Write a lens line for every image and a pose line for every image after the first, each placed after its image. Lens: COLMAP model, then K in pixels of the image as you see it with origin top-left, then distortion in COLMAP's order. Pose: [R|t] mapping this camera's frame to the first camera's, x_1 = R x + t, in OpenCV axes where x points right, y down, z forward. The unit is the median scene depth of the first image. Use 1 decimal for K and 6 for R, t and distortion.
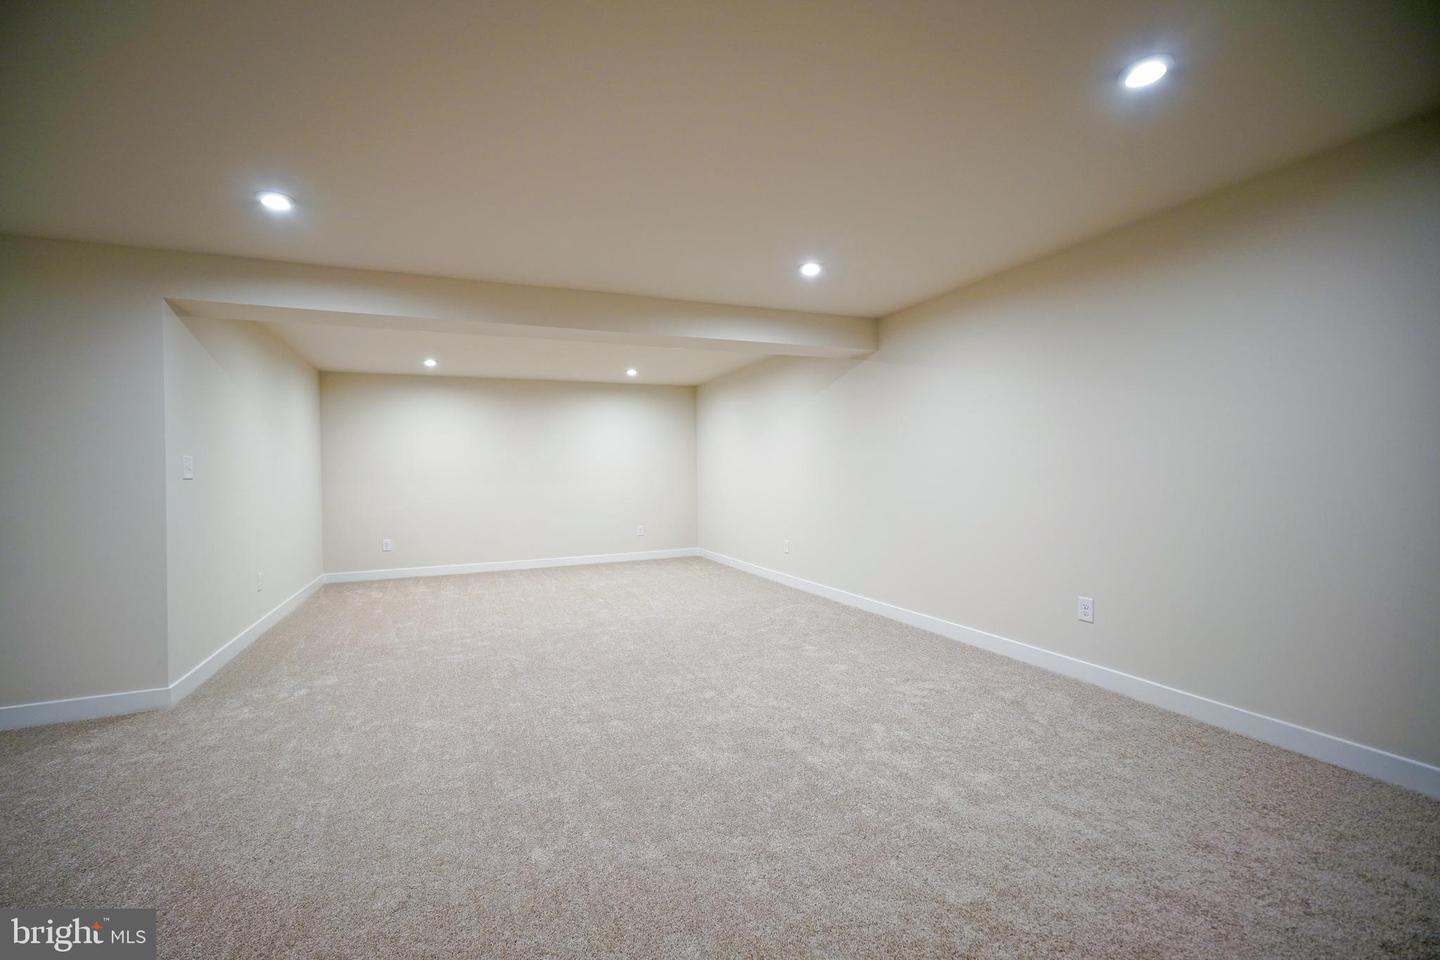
lens RADIAL K [[609.6, 0, 707.4], [0, 609.6, 482.5], [0, 0, 1]] dist [0.000682, 0.000507]
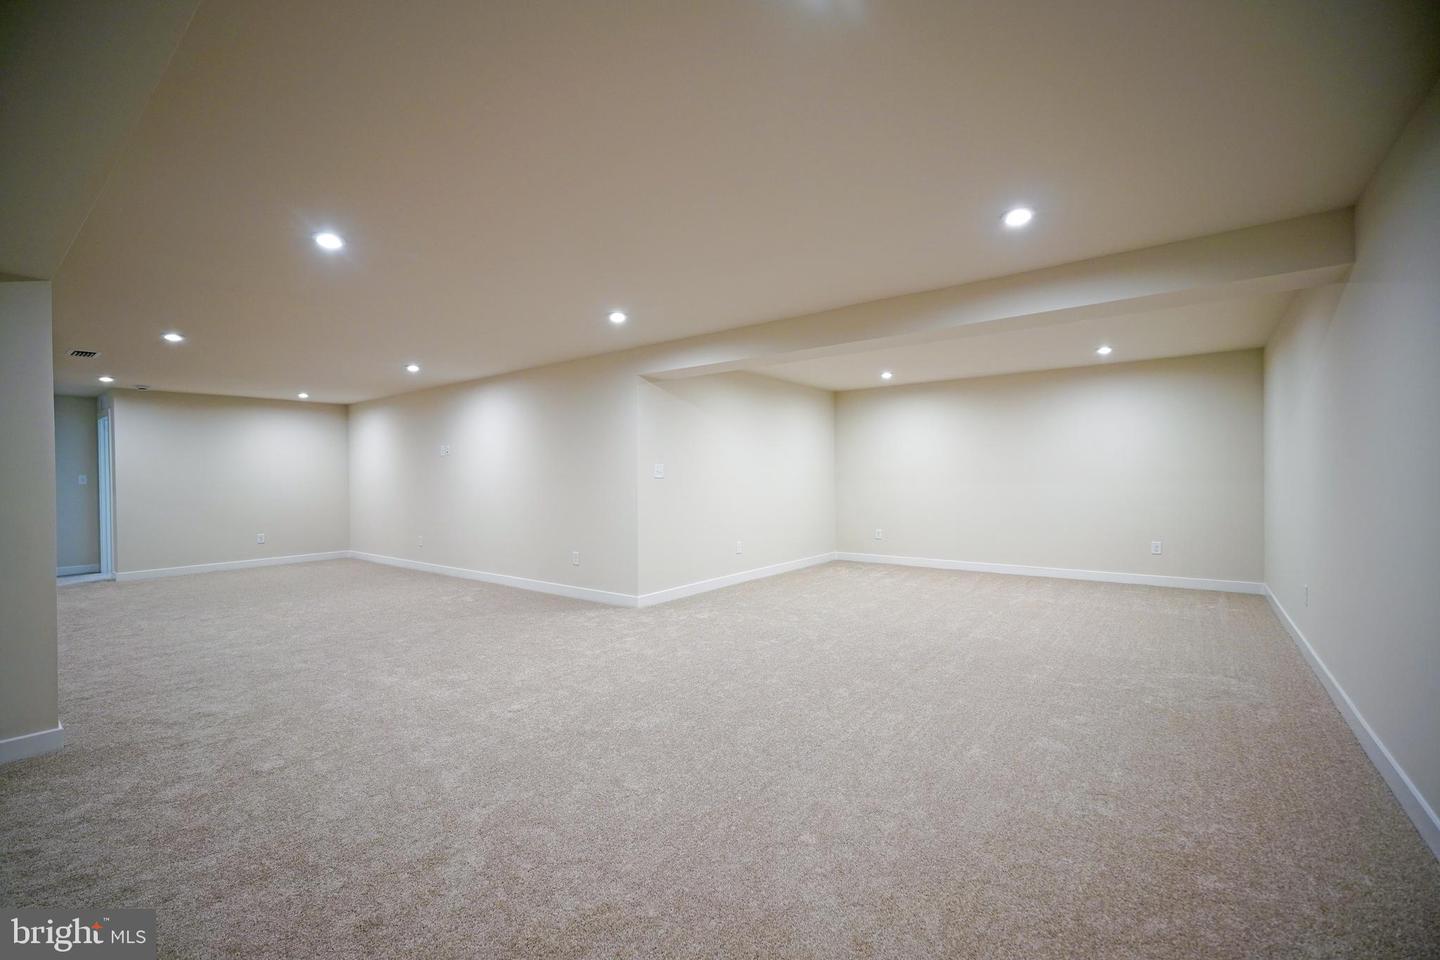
lens RADIAL K [[609.6, 0, 707.4], [0, 609.6, 482.5], [0, 0, 1]] dist [0.000682, 0.000507]
pose [[0.491062, 0.018876, -0.870920, 0.626692], [-0.013265, 0.999811, 0.014190, -0.017416], [0.871023, 0.004585, 0.491220, 0.267365]]
